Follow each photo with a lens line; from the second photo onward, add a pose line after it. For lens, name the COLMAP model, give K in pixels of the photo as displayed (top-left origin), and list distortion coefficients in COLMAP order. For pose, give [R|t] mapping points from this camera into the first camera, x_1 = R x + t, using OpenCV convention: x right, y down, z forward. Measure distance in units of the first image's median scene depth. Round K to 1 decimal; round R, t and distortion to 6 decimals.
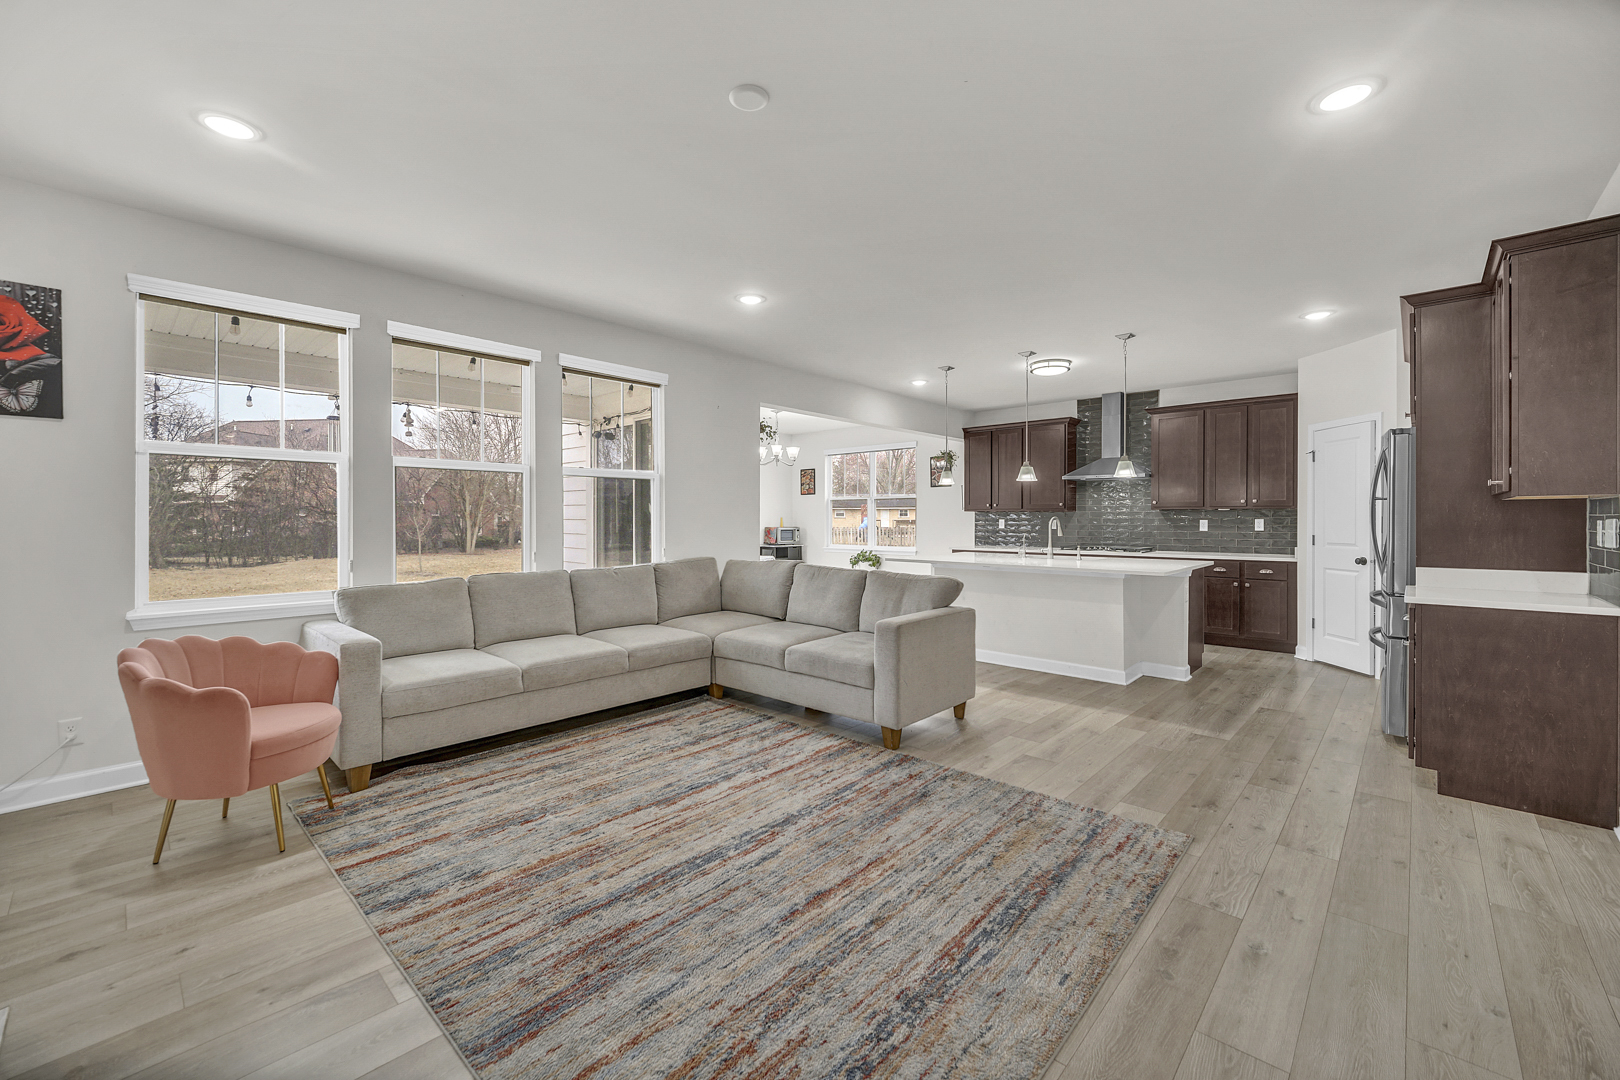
lens RADIAL K [[651.9, 0, 801.4], [0, 651.9, 521.4], [0, 0, 1]] dist [-0.000984, -0.000022]
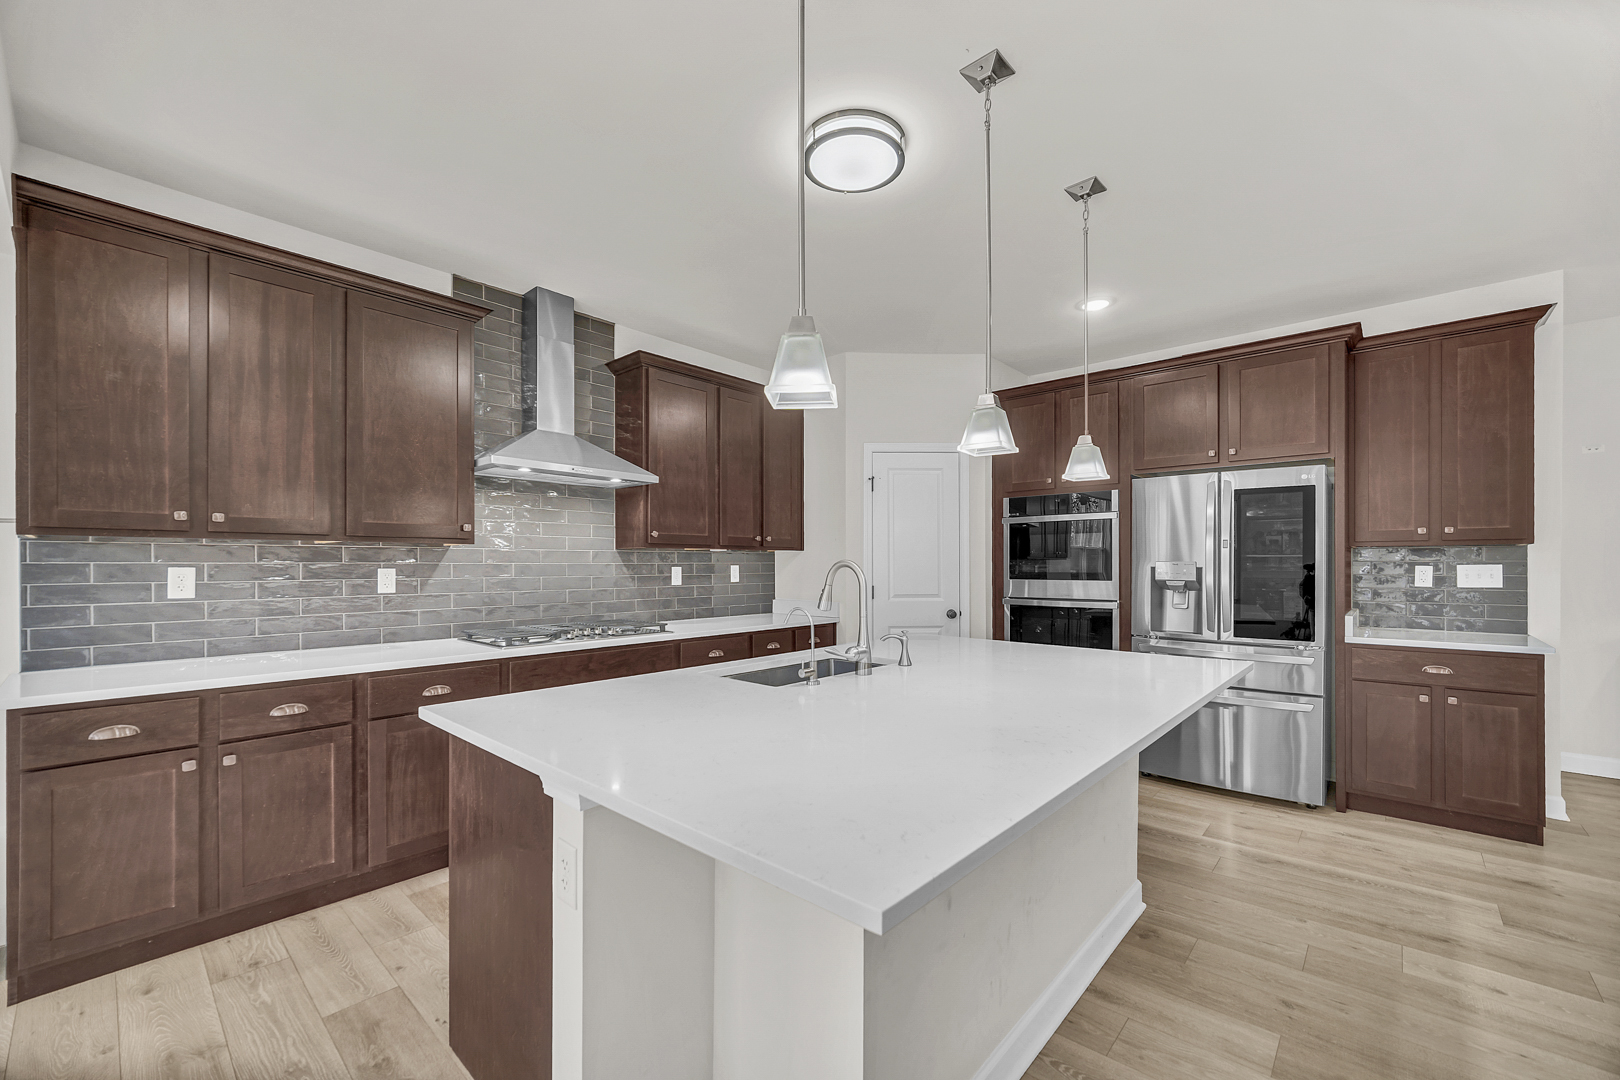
lens RADIAL K [[646.2, 0, 818.1], [0, 646.2, 565.6], [0, 0, 1]] dist [-0.000230, 0.000080]
pose [[-0.024990, -0.002914, 0.999683, 0.029070], [0.004300, 0.999986, 0.003022, -0.008095], [-0.999678, 0.004374, -0.024977, 1.582628]]
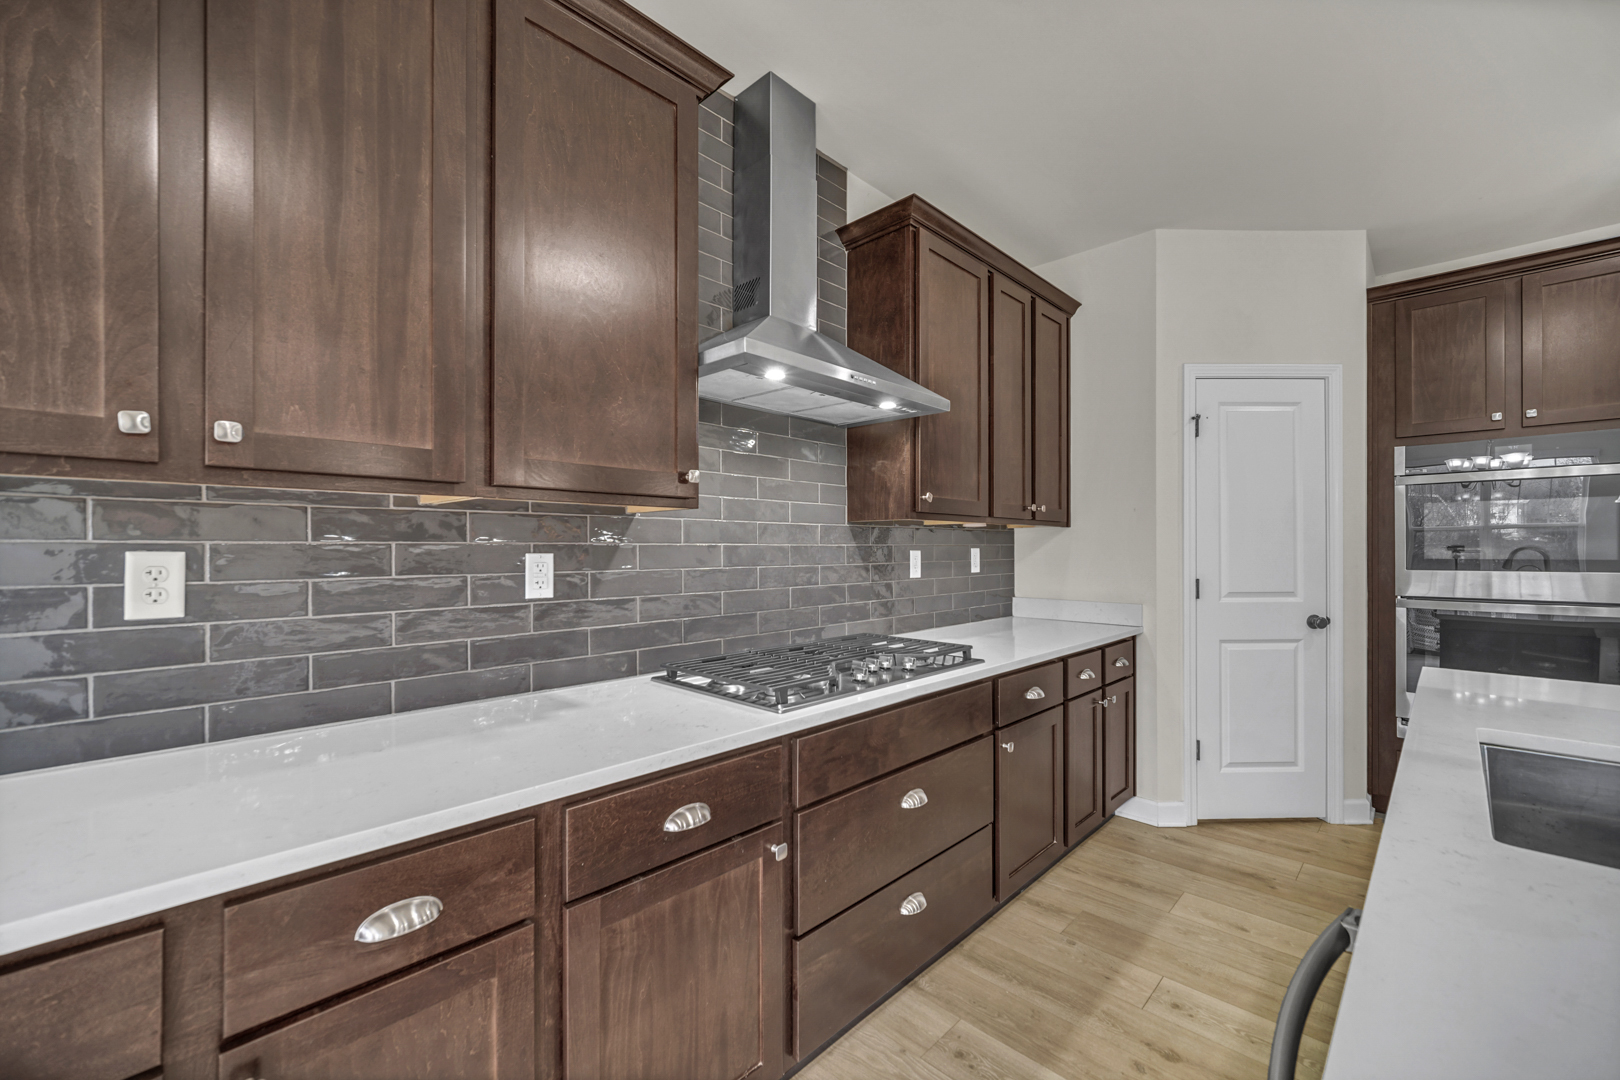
lens RADIAL K [[655.0, 0, 818.5], [0, 655.0, 548.4], [0, 0, 1]] dist [0.001177, 0.000186]
pose [[0.014964, -0.001285, 0.999887, 0.384984], [0.004640, 0.999988, 0.001215, -0.007572], [-0.999877, 0.004622, 0.014970, 1.885829]]
